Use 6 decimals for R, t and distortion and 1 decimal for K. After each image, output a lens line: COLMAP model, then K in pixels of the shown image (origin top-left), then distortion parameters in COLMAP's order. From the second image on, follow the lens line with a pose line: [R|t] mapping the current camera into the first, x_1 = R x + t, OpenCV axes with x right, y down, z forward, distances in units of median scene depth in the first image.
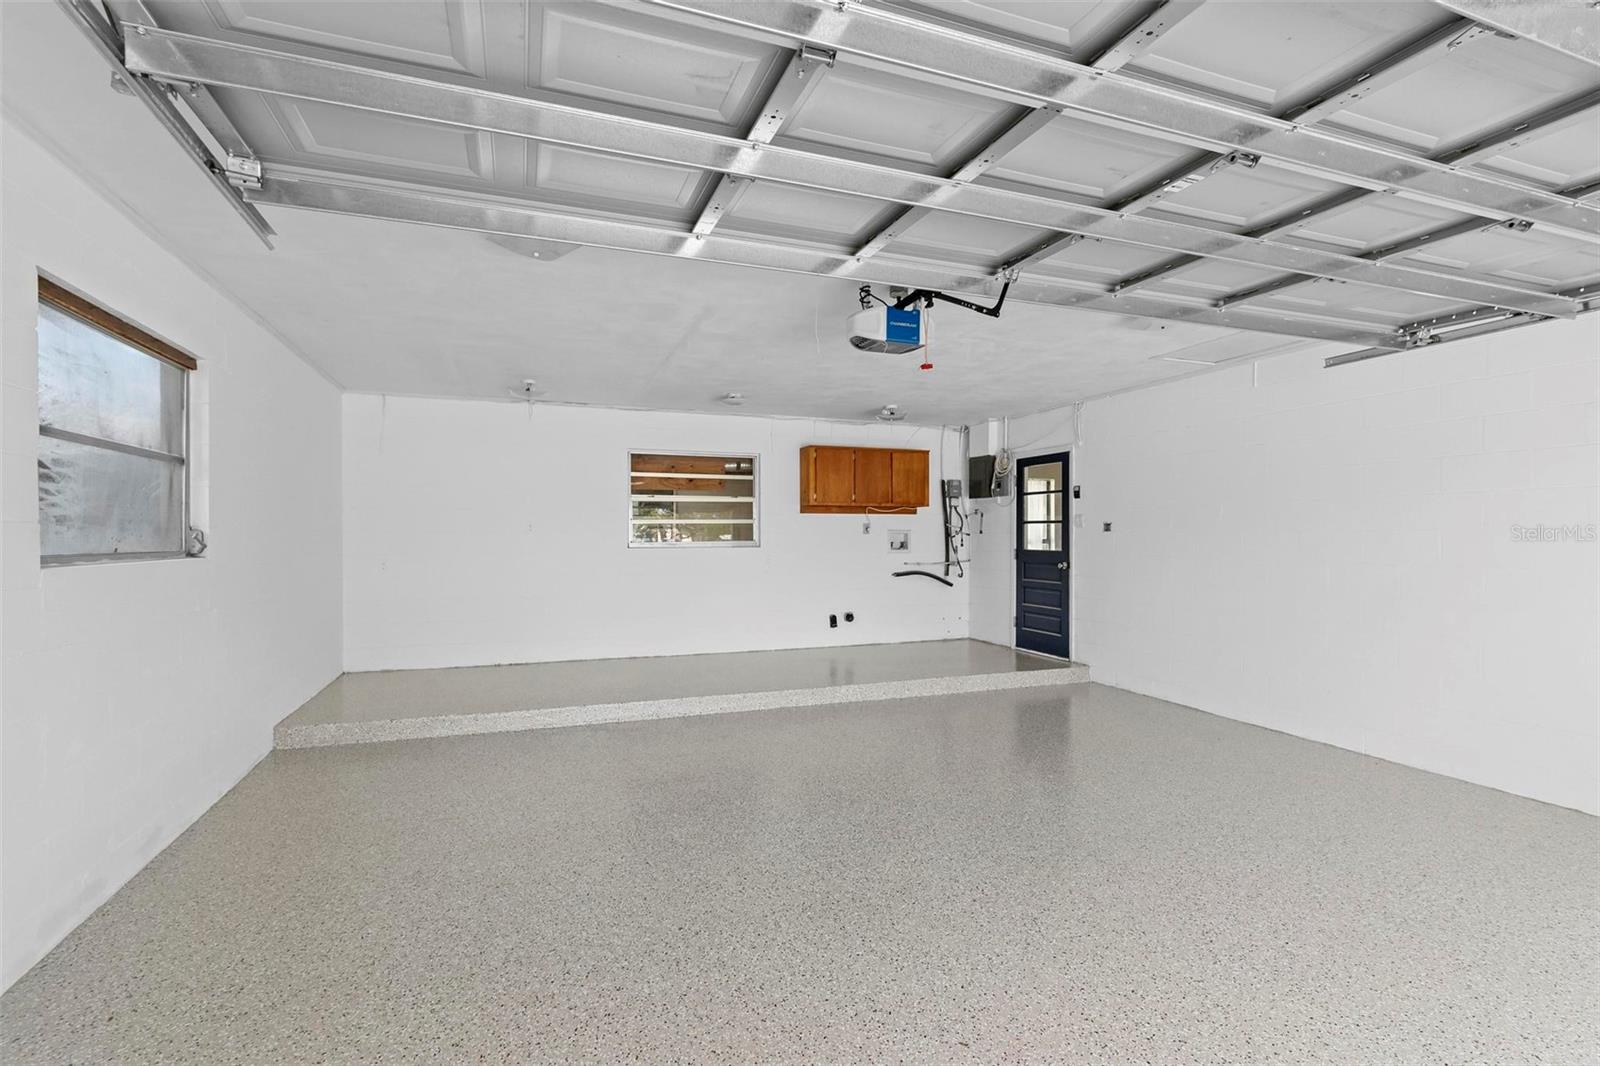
lens RADIAL K [[747.9, 0, 800.8], [0, 747.9, 535.2], [0, 0, 1]] dist [-0.003626, 0.000410]
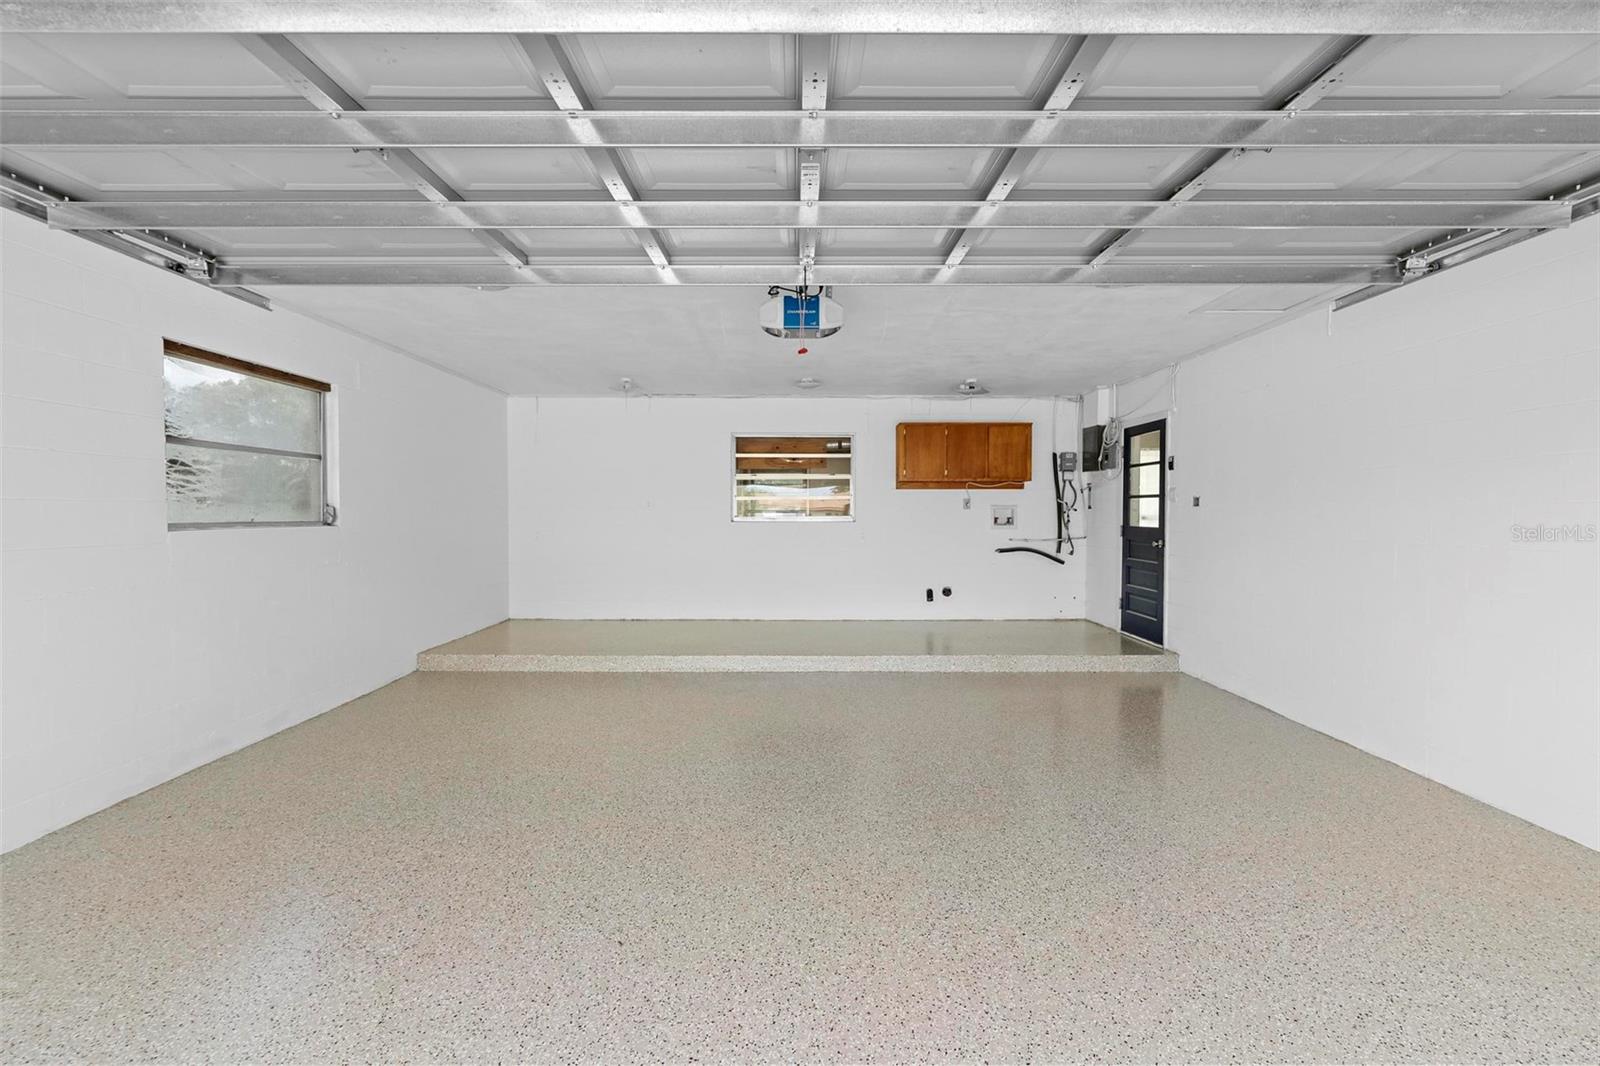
lens RADIAL K [[732.1, 0, 800.6], [0, 732.1, 527.1], [0, 0, 1]] dist [-0.003865, -0.000036]
pose [[0.937418, 0.008354, -0.348106, 0.230501], [-0.000573, 0.999748, 0.022450, 0.000168], [0.348206, -0.020846, 0.937186, 0.008825]]
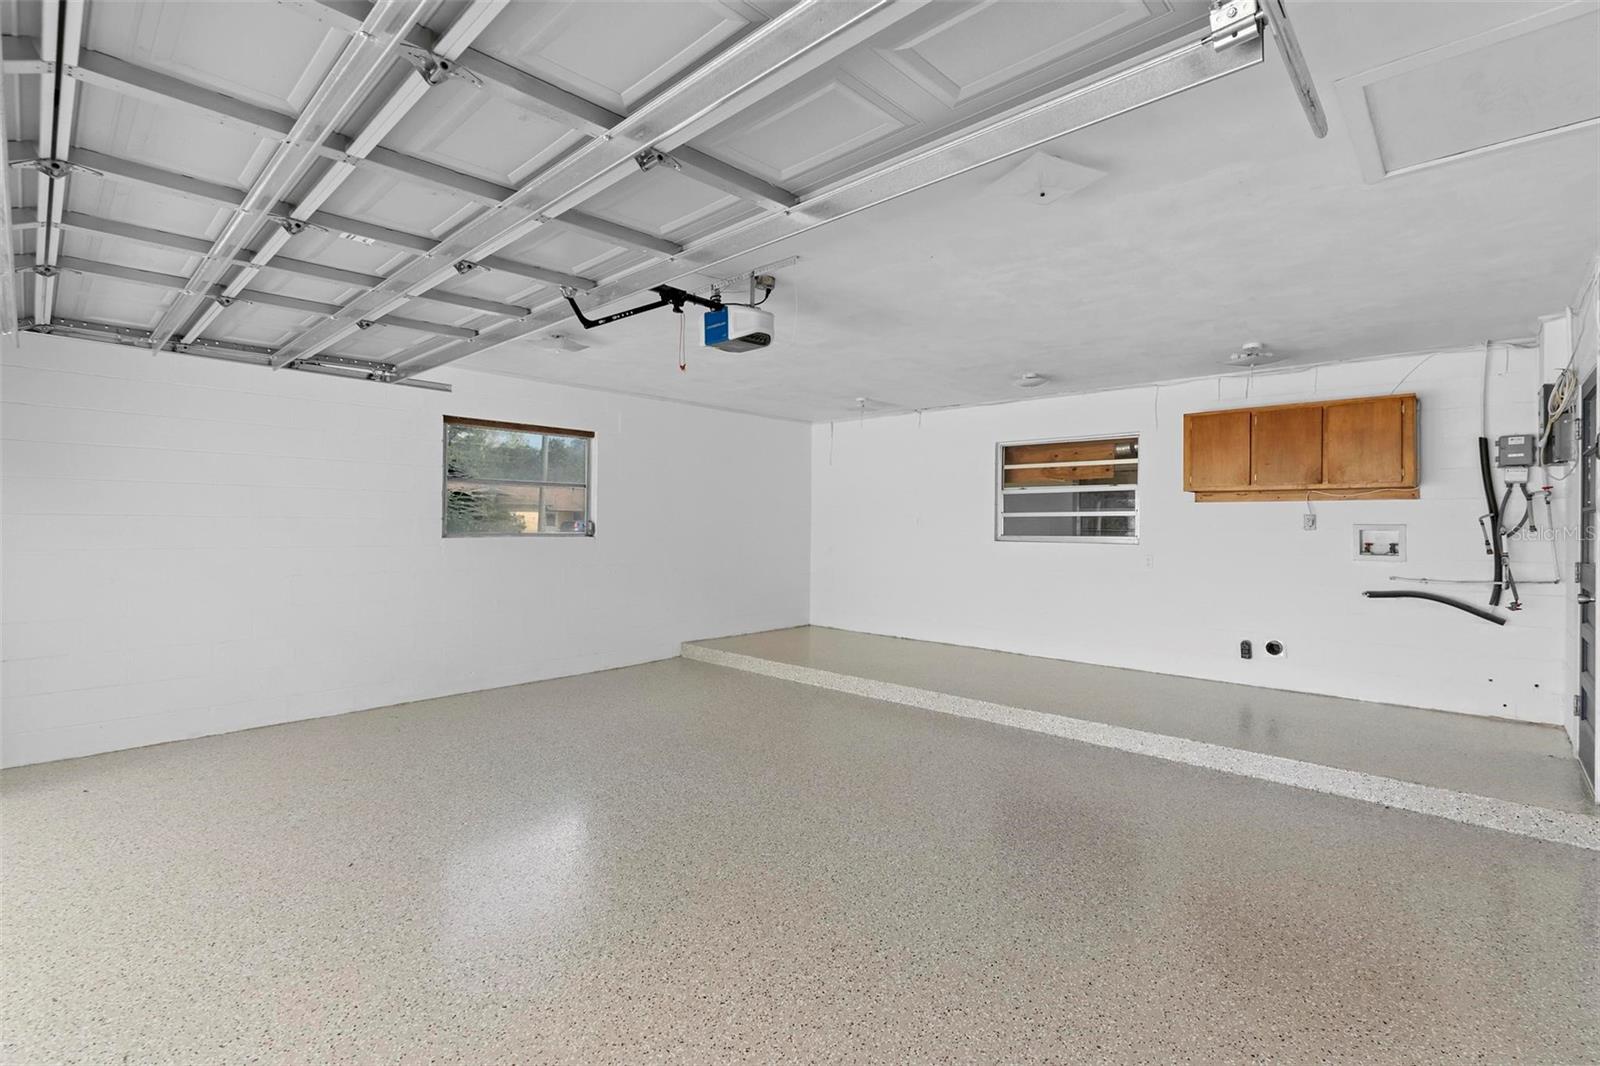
lens RADIAL K [[736.1, 0, 793.1], [0, 736.1, 518.0], [0, 0, 1]] dist [-0.004841, -0.000057]
pose [[0.433103, -0.003301, -0.901338, 0.508278], [-0.008551, 0.999933, -0.007771, -0.003578], [0.901304, 0.011073, 0.433046, 0.302756]]
